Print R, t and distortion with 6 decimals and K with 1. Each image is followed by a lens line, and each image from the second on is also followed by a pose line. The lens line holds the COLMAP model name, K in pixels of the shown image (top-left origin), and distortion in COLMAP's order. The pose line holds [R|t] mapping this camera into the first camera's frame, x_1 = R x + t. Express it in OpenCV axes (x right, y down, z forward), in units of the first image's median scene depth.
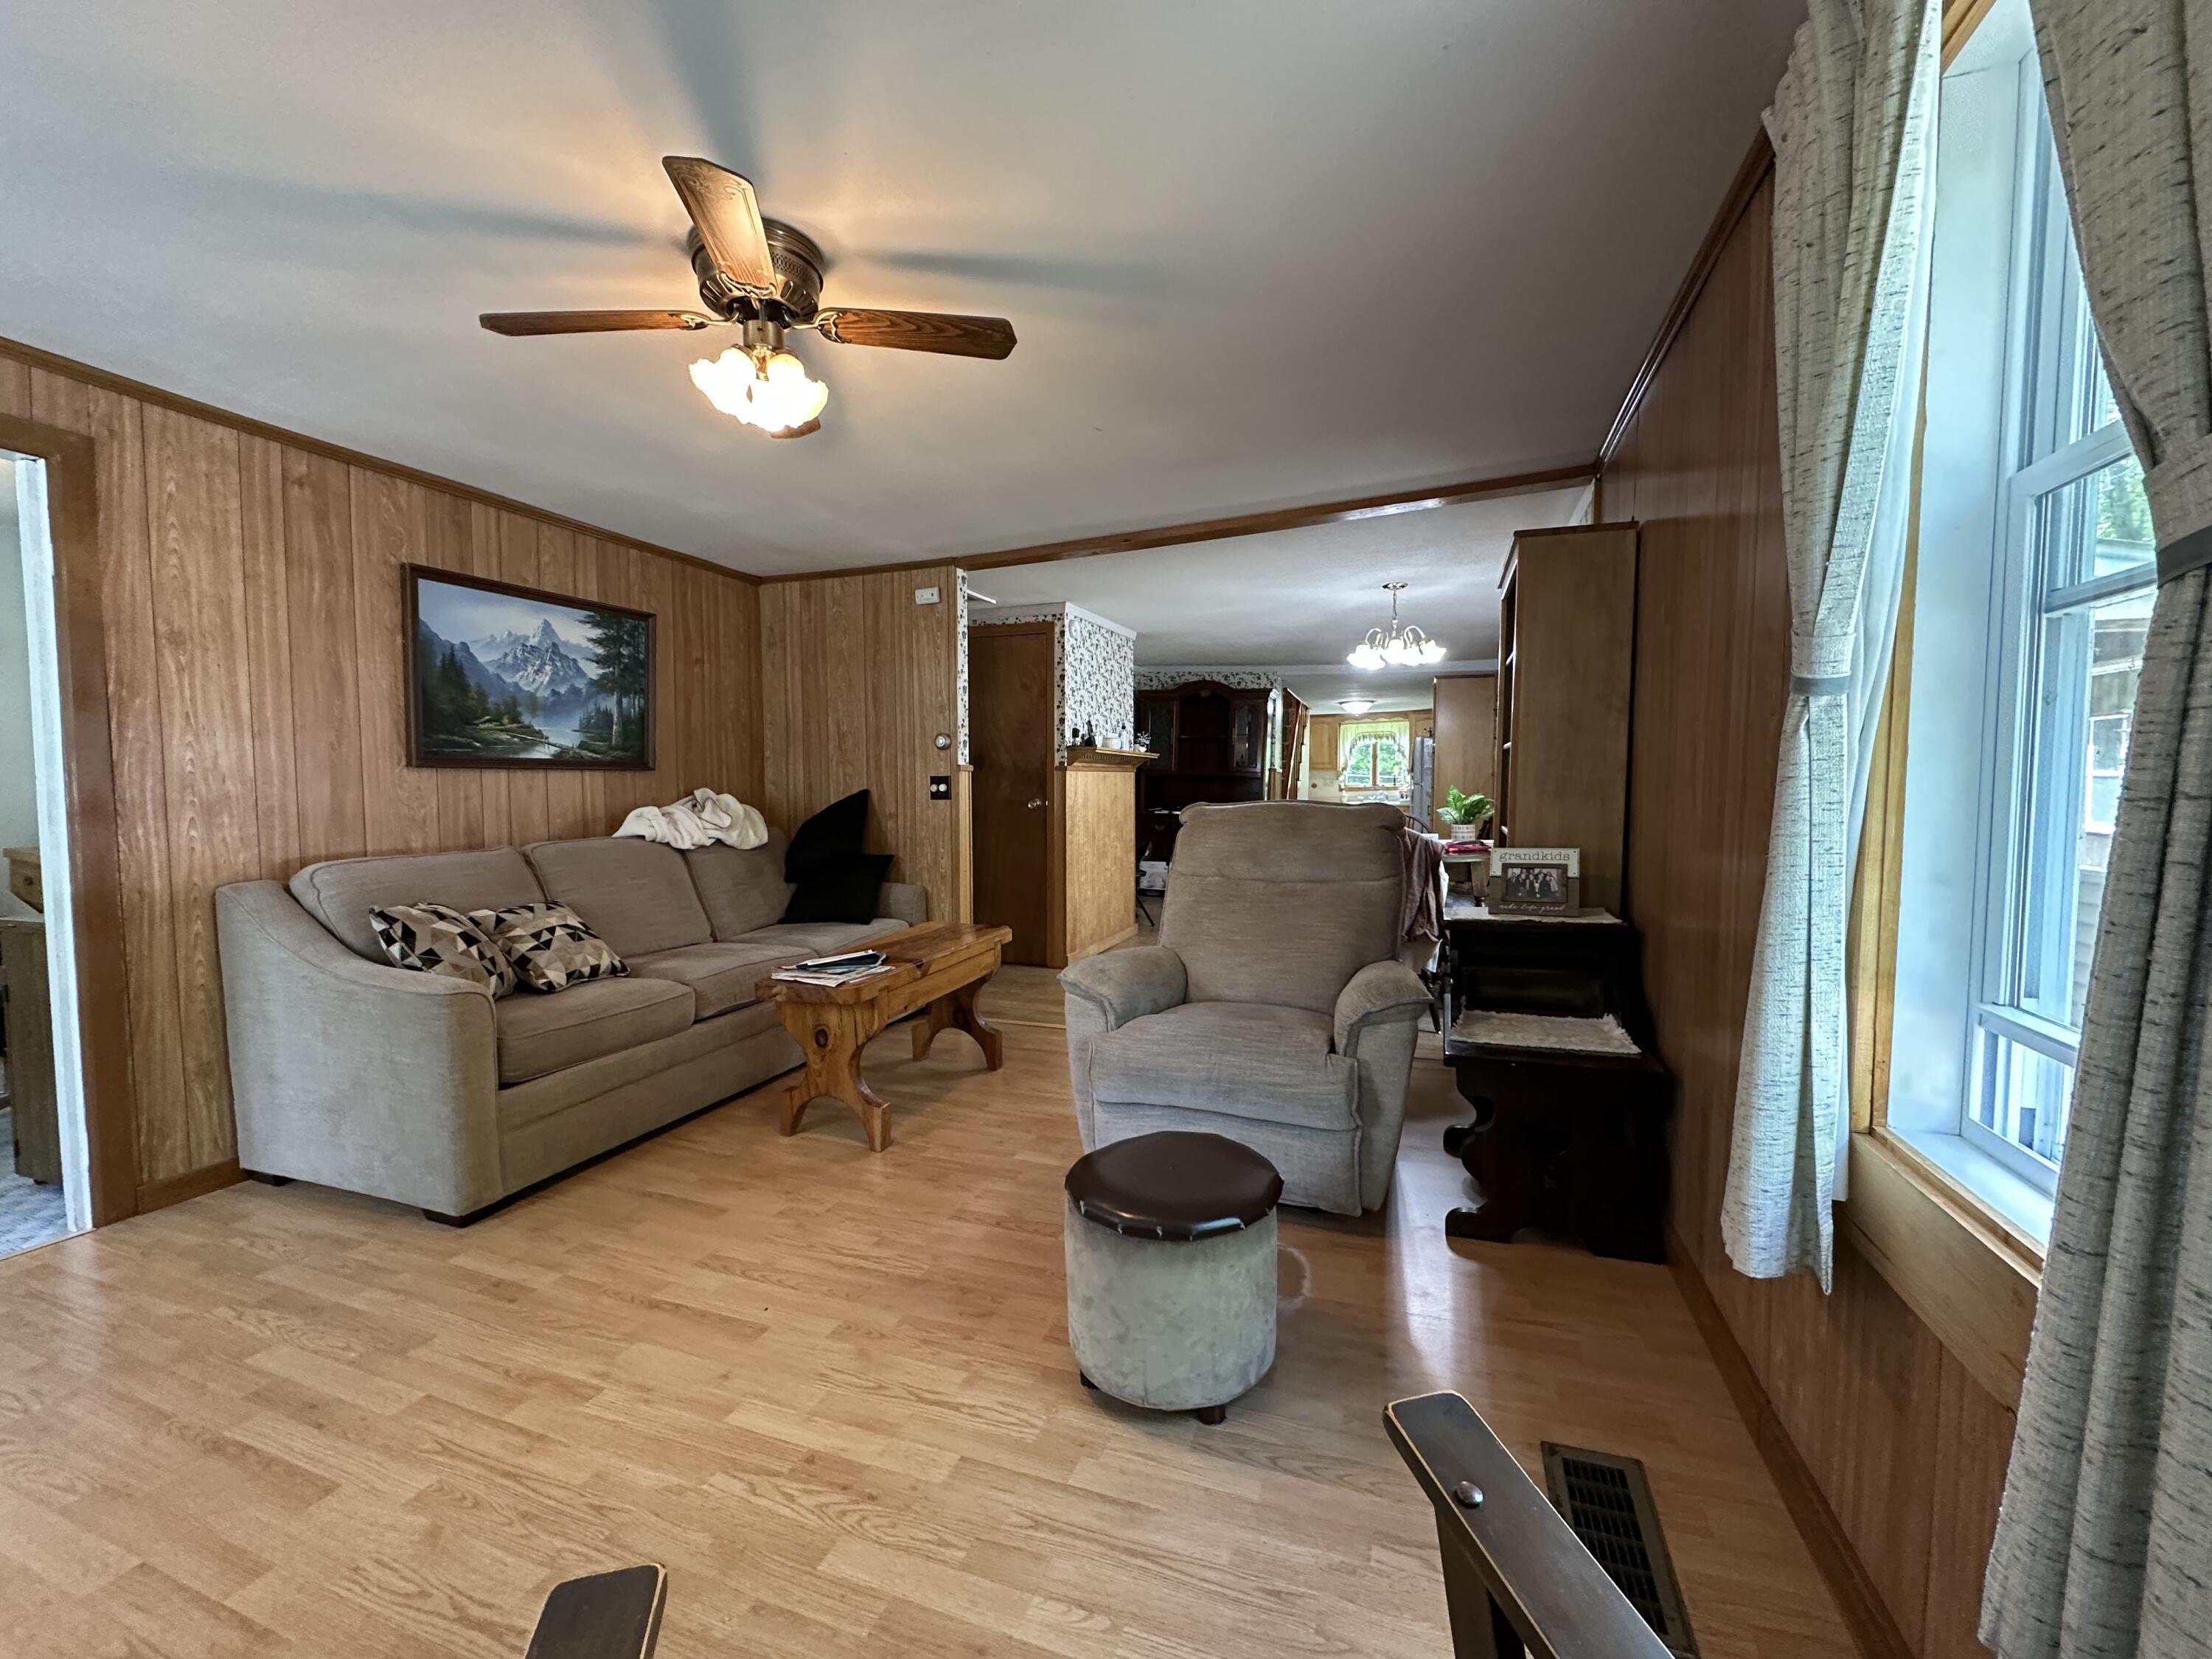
lens RADIAL K [[881.0, 0, 1115.0], [0, 881.0, 828.8], [0, 0, 1]] dist [-0.000247, -0.000087]
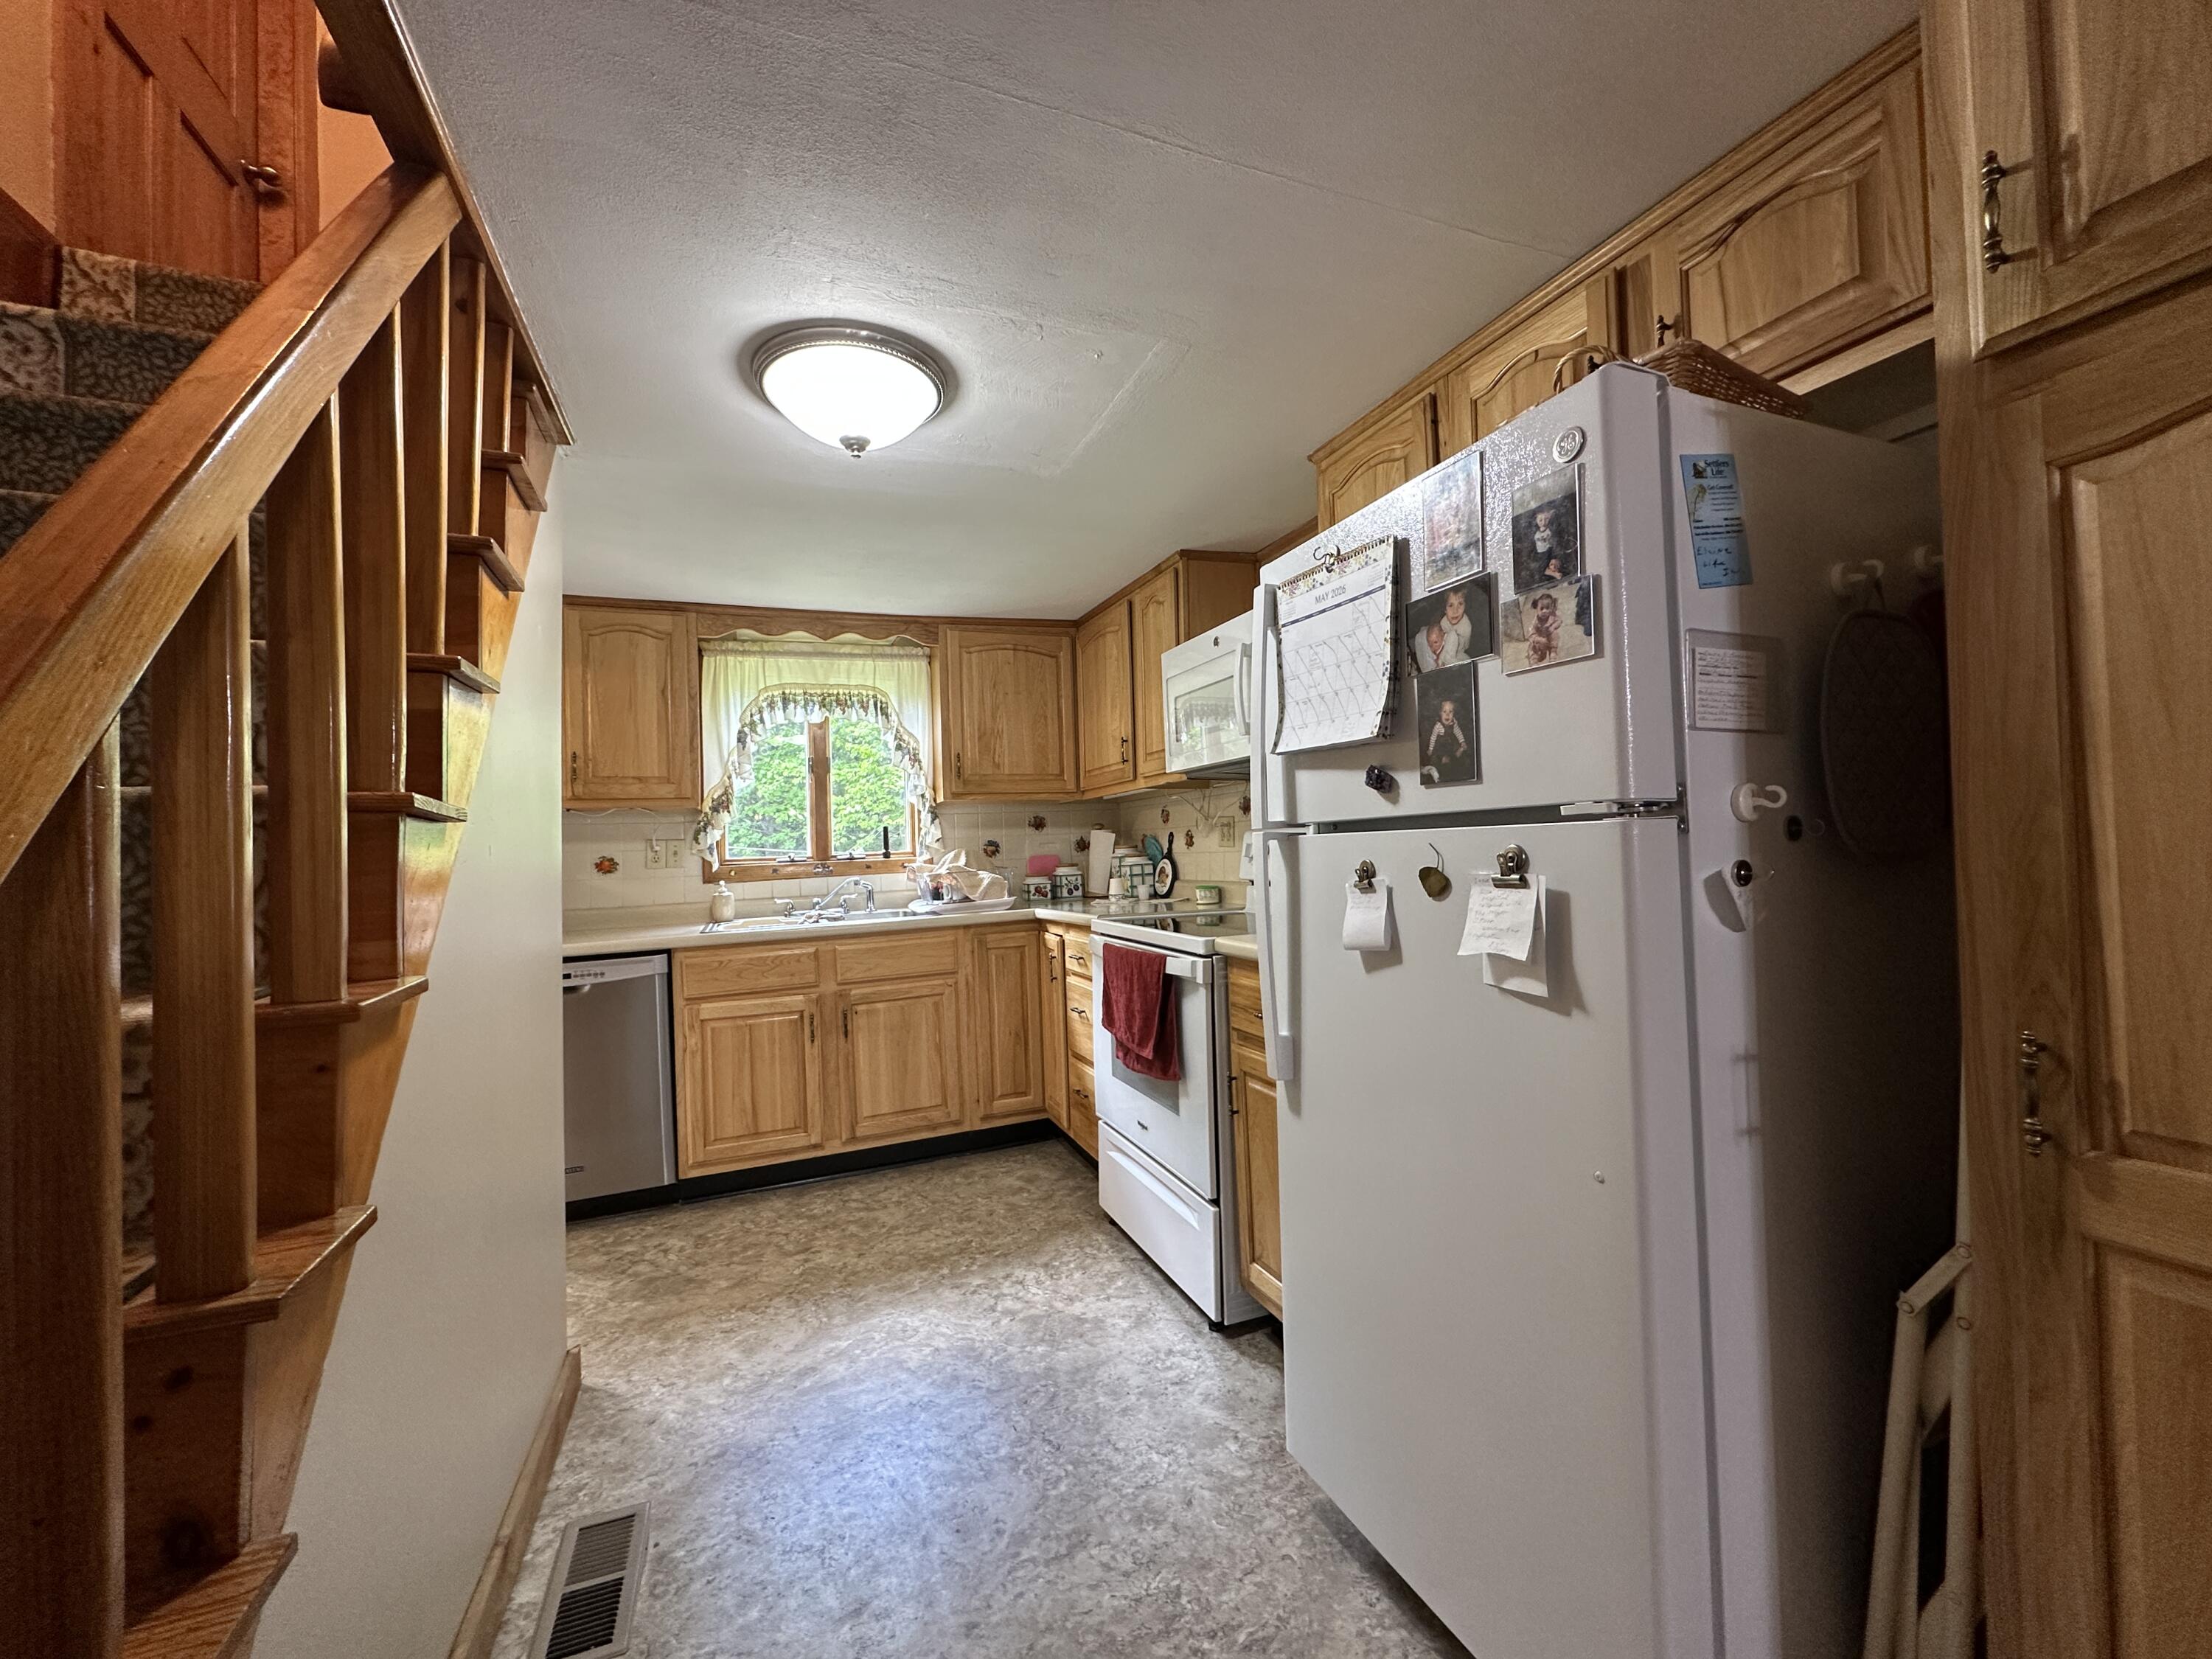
lens RADIAL K [[881.0, 0, 1109.0], [0, 881.0, 829.5], [0, 0, 1]] dist [-0.000247, -0.000087]
pose [[0.738820, 0.003162, 0.673895, 0.765850], [0.058042, 0.995975, -0.068307, -0.158454], [-0.671399, 0.089581, 0.735662, 3.366790]]
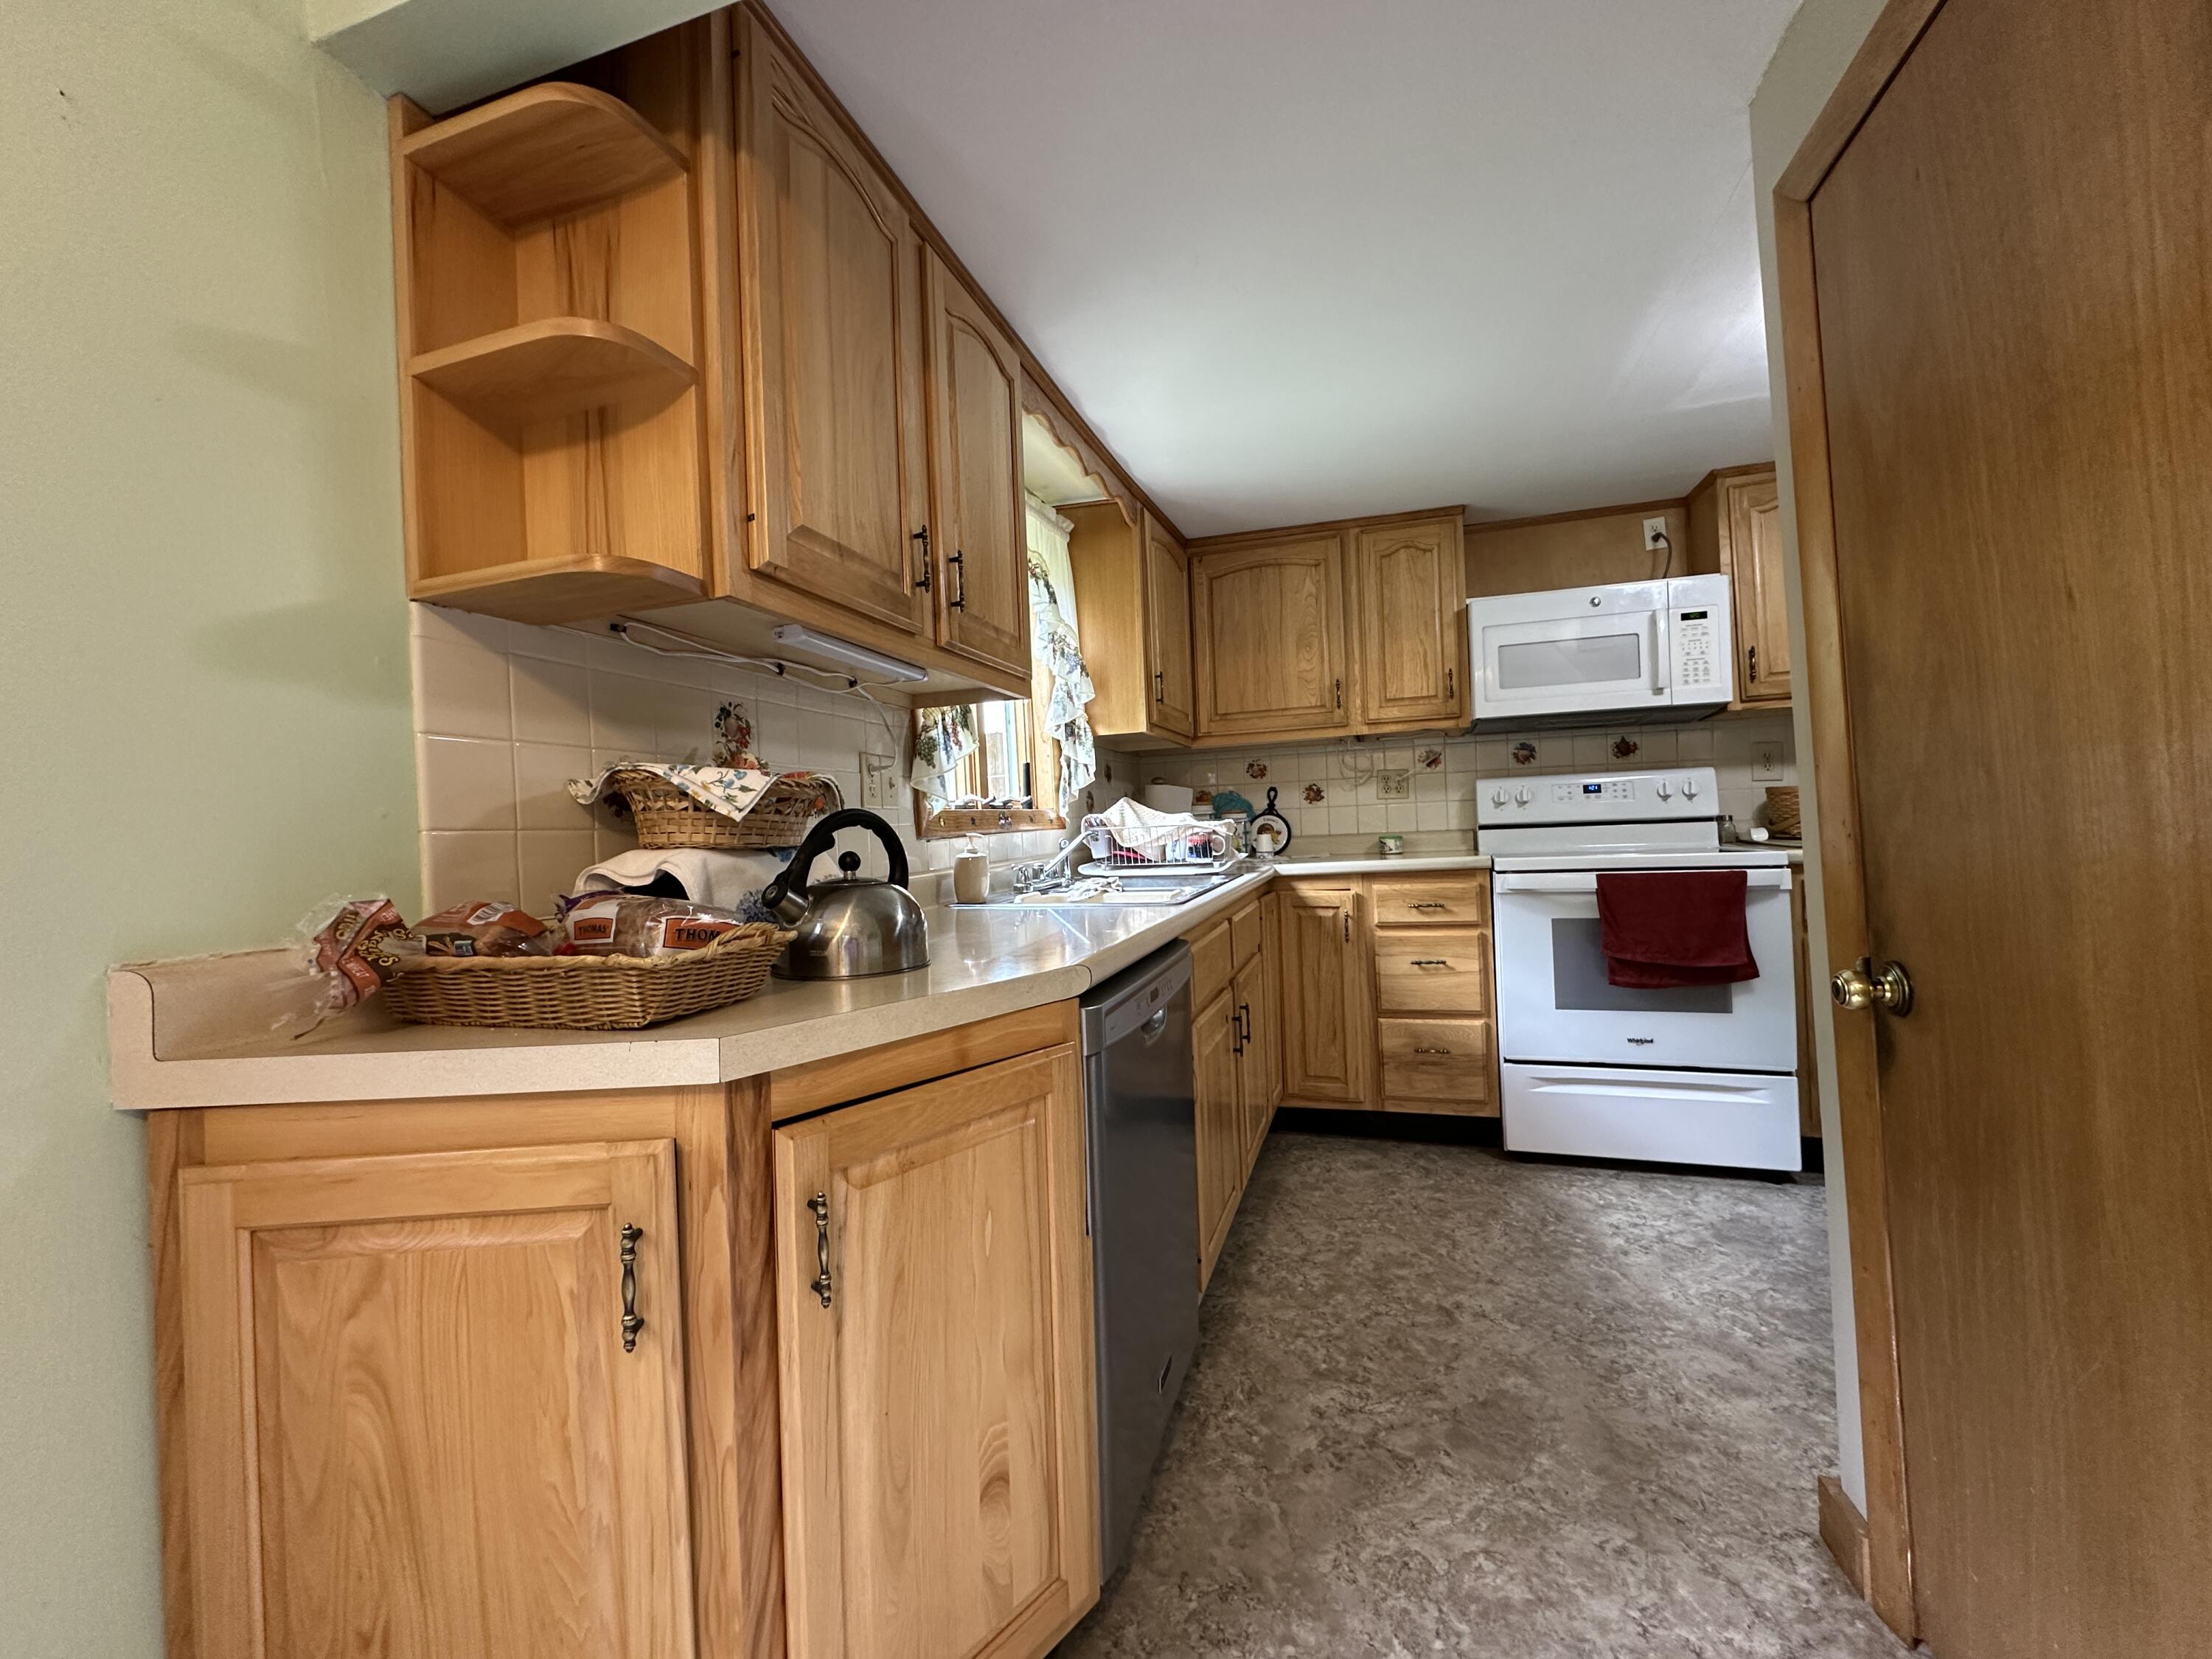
lens RADIAL K [[881.0, 0, 1105.9], [0, 881.0, 822.5], [0, 0, 1]] dist [-0.000247, -0.000087]
pose [[-0.042659, 0.019930, 0.998891, 0.447404], [0.091408, 0.995686, -0.015963, -0.193204], [-0.994899, 0.090626, -0.044297, 4.681777]]
